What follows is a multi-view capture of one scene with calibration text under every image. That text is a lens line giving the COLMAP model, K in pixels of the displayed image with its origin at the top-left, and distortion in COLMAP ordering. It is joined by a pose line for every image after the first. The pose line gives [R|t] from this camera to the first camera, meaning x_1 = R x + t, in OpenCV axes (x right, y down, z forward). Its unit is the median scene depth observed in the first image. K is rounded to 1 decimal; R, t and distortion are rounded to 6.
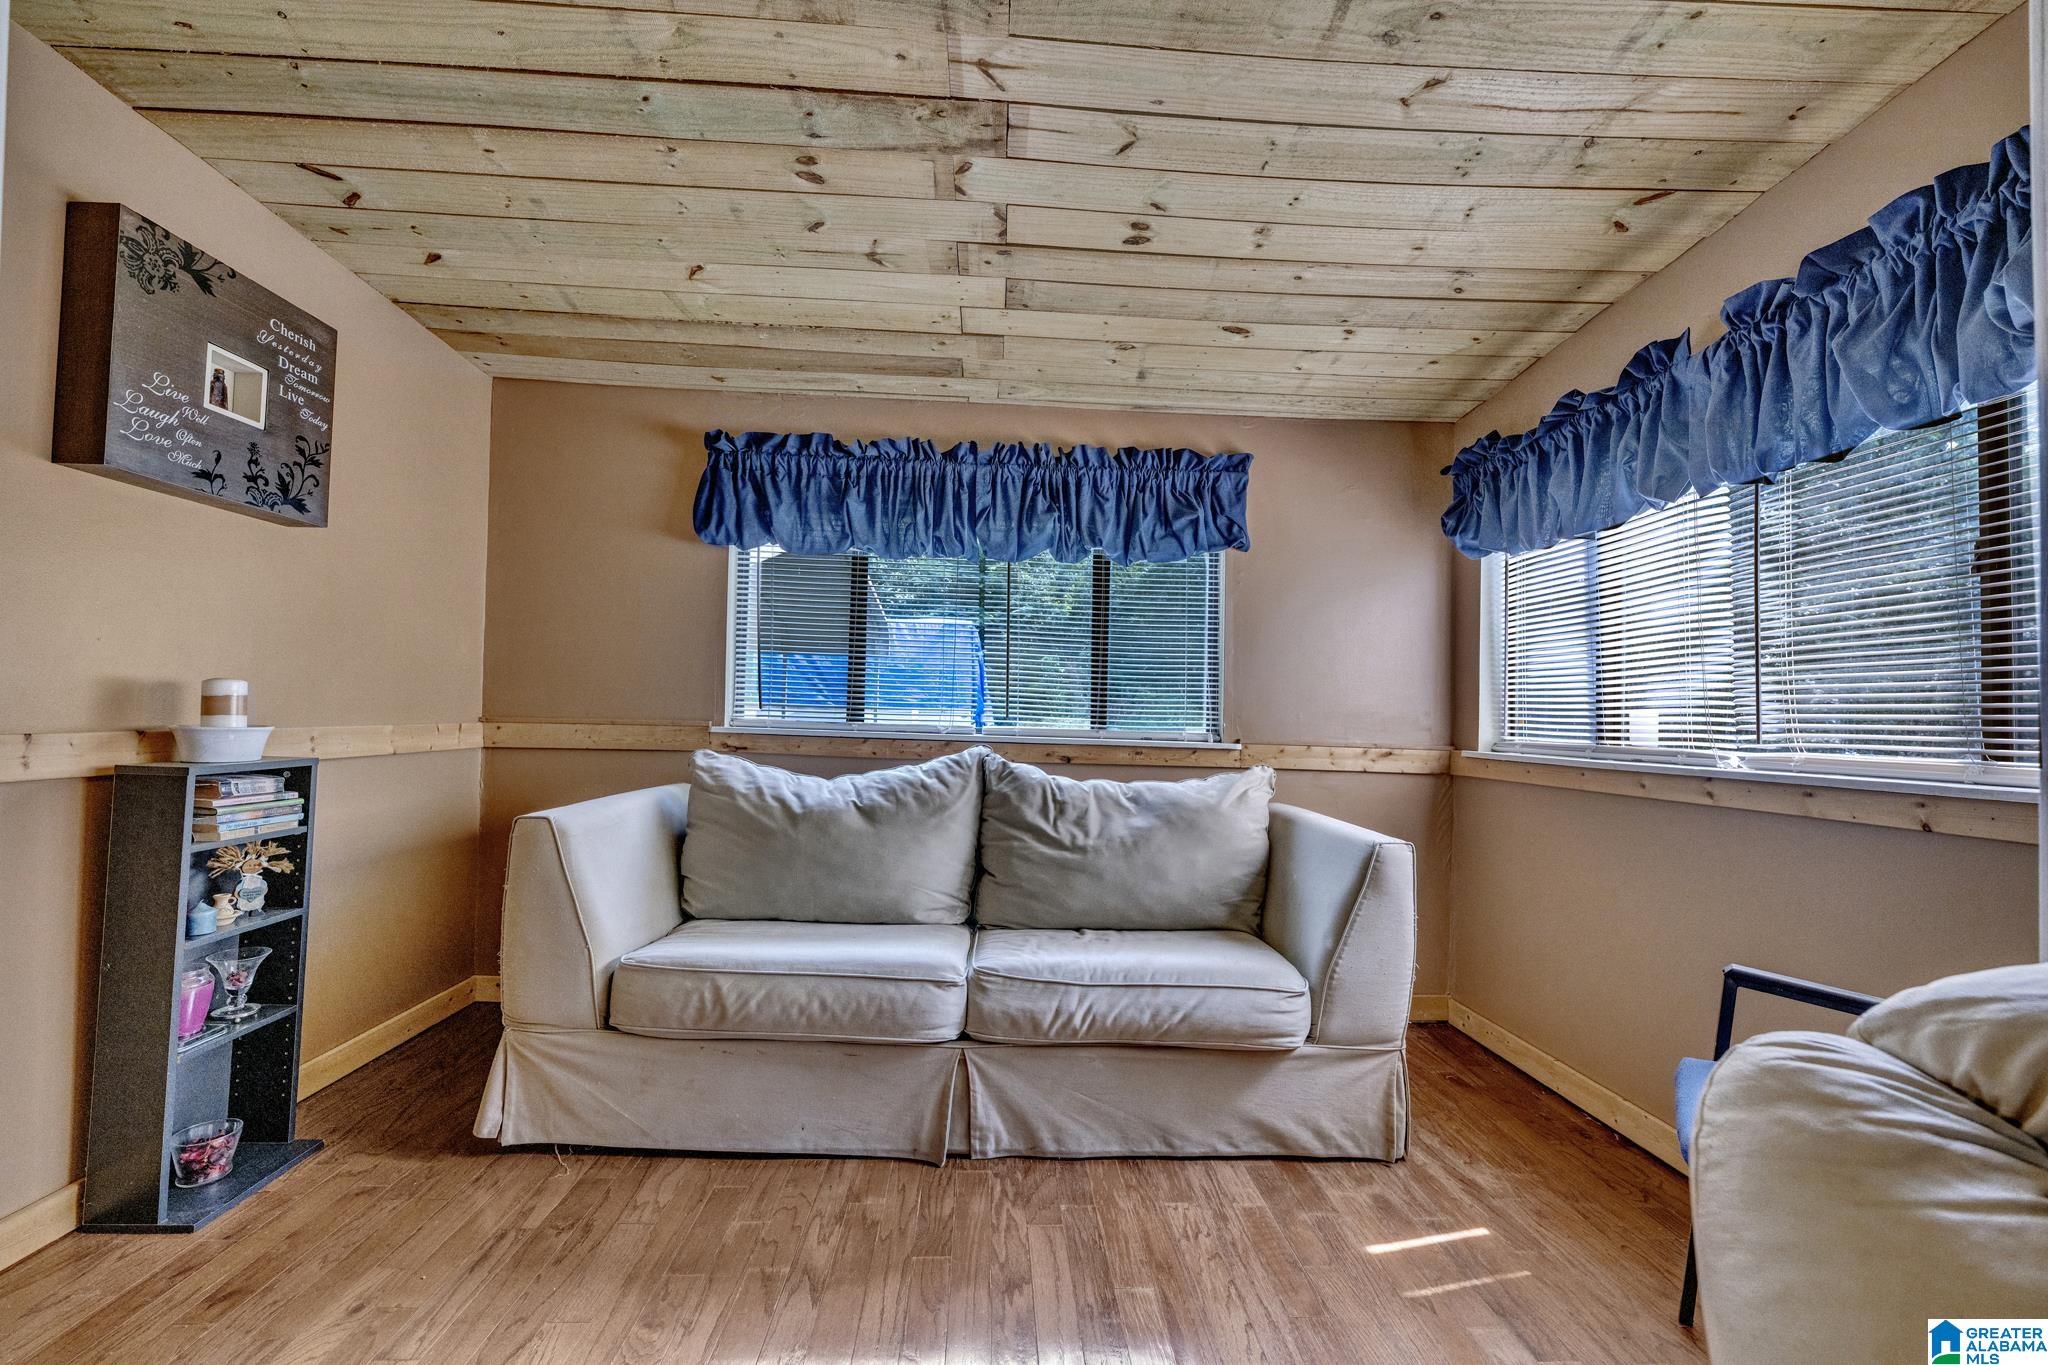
lens RADIAL K [[808.9, 0, 1020.4], [0, 808.9, 686.8], [0, 0, 1]] dist [0.001901, -0.000541]
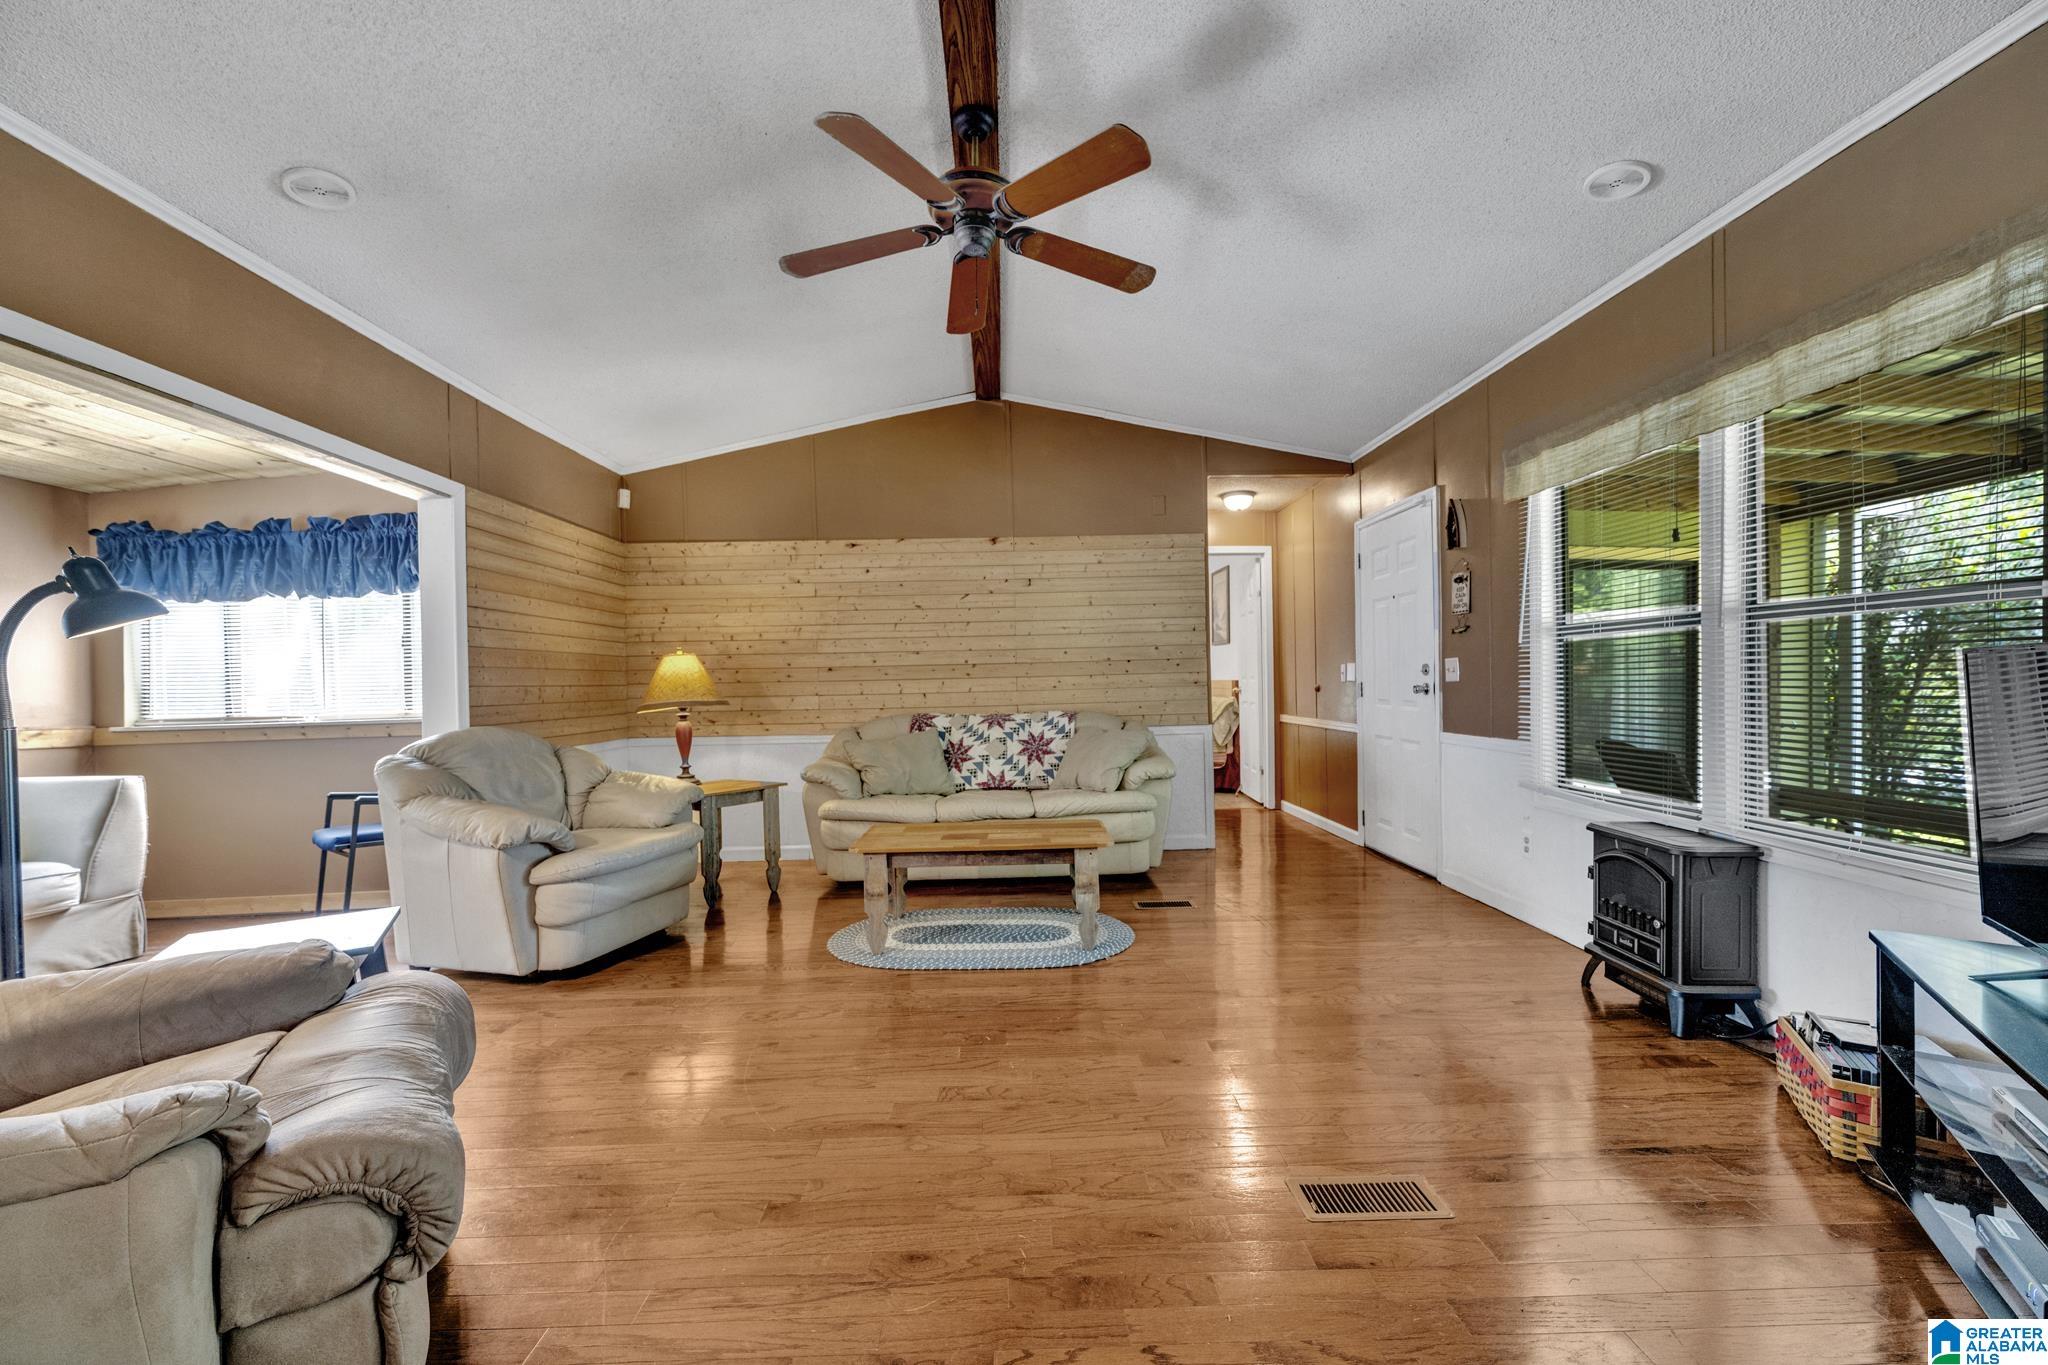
lens RADIAL K [[808.9, 0, 1019.9], [0, 808.9, 692.6], [0, 0, 1]] dist [0.001901, -0.000541]
pose [[0.021290, -0.022587, 0.999518, -1.263137], [-0.007986, 0.999709, 0.022761, -0.042953], [-0.999741, -0.008467, 0.021104, -0.962147]]
